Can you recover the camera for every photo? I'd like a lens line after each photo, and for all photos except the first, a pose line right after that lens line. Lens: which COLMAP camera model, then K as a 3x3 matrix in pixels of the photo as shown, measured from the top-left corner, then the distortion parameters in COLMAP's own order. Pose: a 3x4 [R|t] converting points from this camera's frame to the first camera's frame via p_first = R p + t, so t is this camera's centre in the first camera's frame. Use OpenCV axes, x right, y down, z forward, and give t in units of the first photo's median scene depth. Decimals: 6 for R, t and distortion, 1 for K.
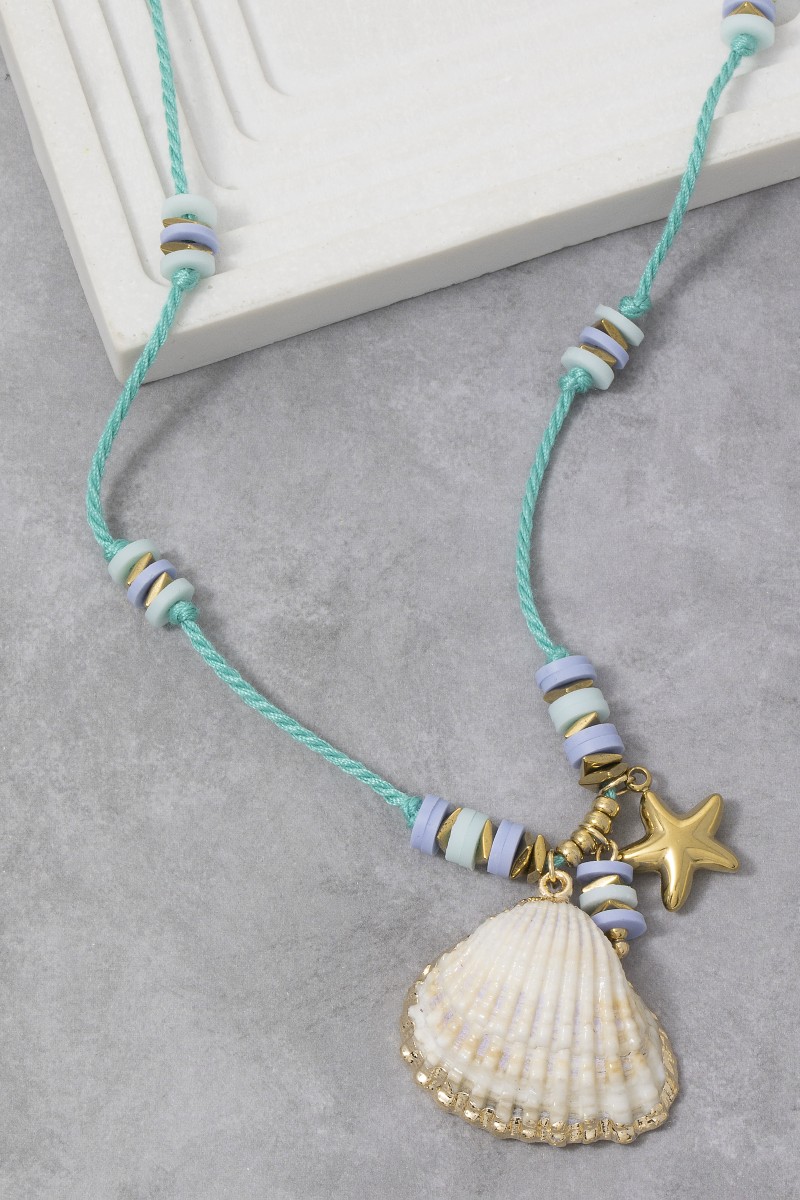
lens RADIAL K [[2838.6, 0, 400.0], [0, 2838.6, 600.0], [0, 0, 1]] dist [-0.127229, 0.348037]
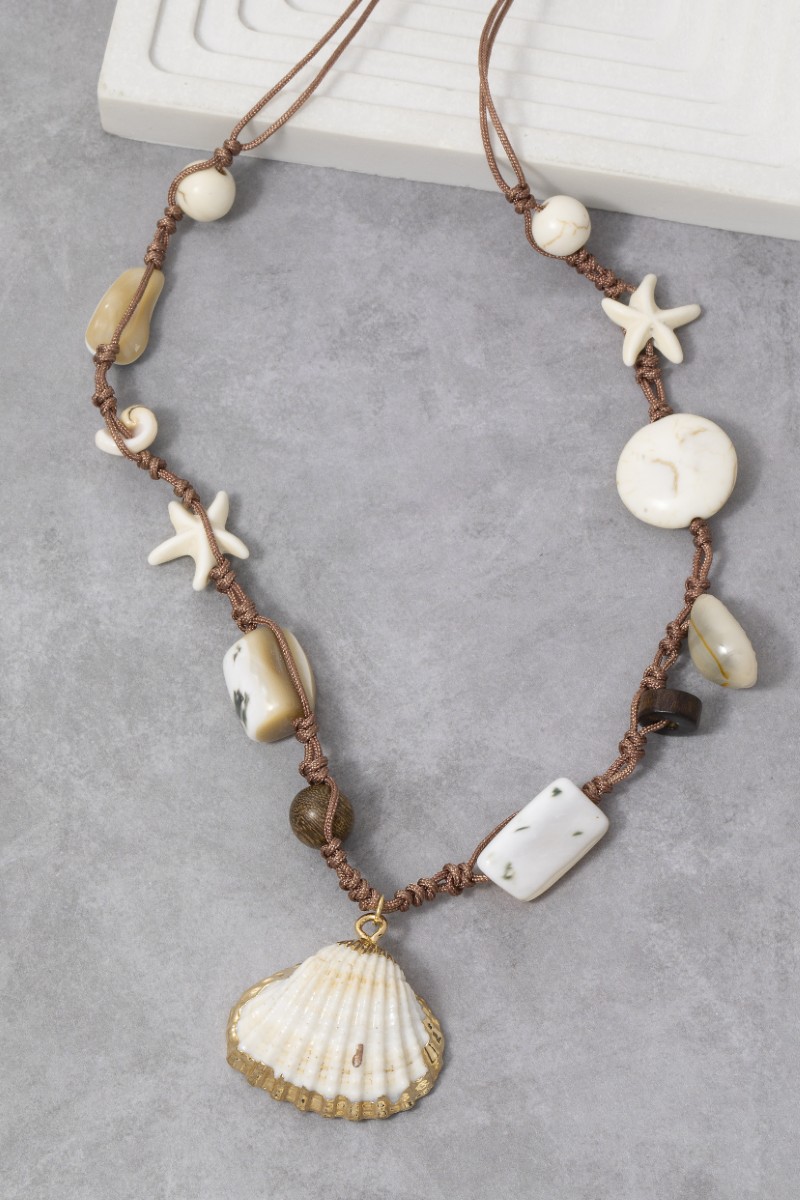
lens RADIAL K [[2838.6, 0, 400.0], [0, 2838.6, 600.0], [0, 0, 1]] dist [-0.127229, 0.348037]
pose [[0.940024, -0.340670, -0.017290, 0.059201], [0.340635, 0.934840, 0.100206, -0.083086], [-0.017974, -0.100086, 0.994816, -0.221051]]
